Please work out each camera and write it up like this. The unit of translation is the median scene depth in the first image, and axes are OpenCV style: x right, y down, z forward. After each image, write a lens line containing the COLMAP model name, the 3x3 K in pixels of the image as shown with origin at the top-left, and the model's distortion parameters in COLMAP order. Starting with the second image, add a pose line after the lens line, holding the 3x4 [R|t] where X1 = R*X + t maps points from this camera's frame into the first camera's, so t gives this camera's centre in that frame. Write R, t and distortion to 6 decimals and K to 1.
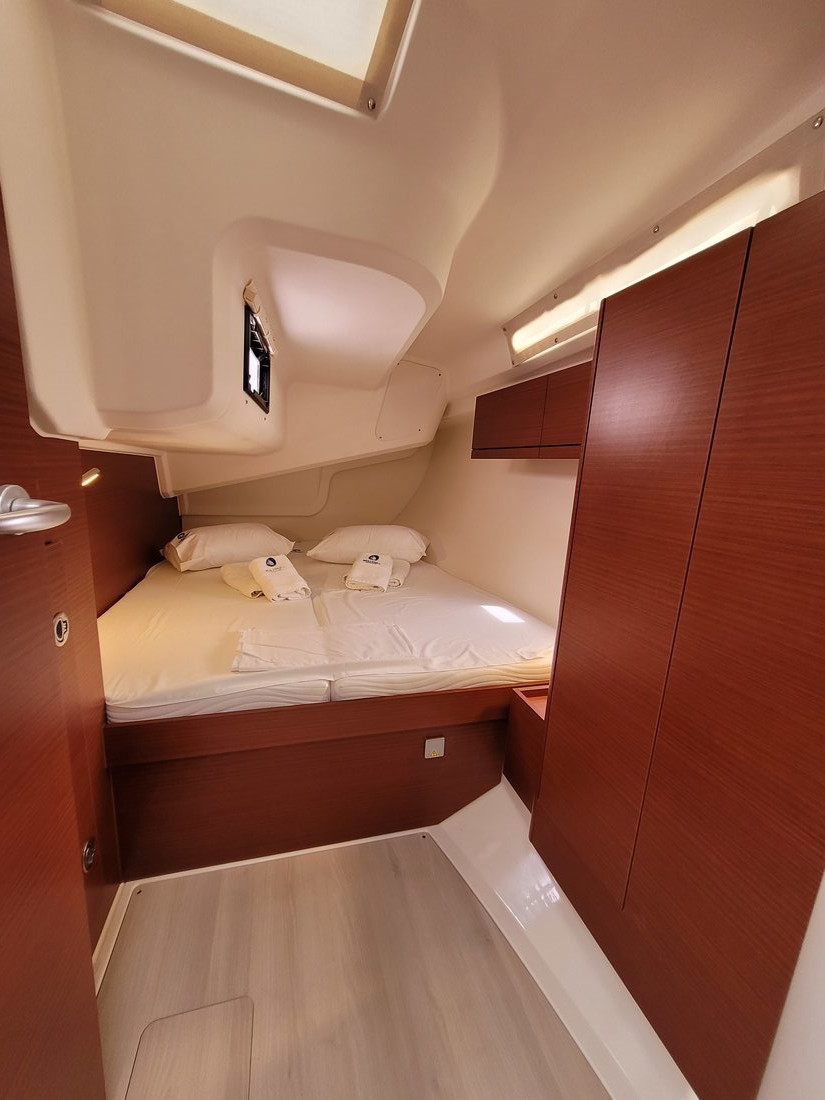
lens RADIAL K [[435.9, 0, 414.9], [0, 435.9, 558.8], [0, 0, 1]] dist [-0.000710, -0.000654]
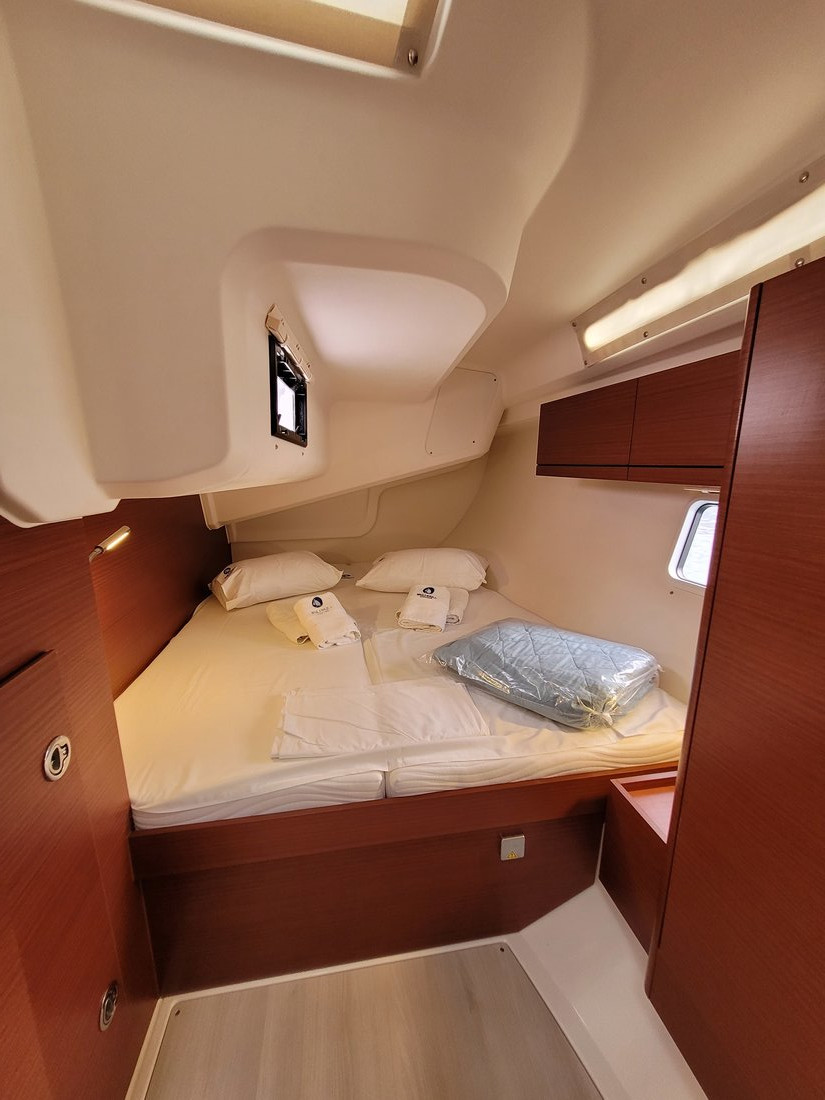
lens RADIAL K [[435.9, 0, 412.1], [0, 435.9, 553.2], [0, 0, 1]] dist [-0.000710, -0.000654]
pose [[0.991846, -0.033110, -0.123066, -0.023337], [0.032797, 0.999452, -0.004574, -0.121528], [0.123150, 0.000500, 0.992388, 0.164941]]
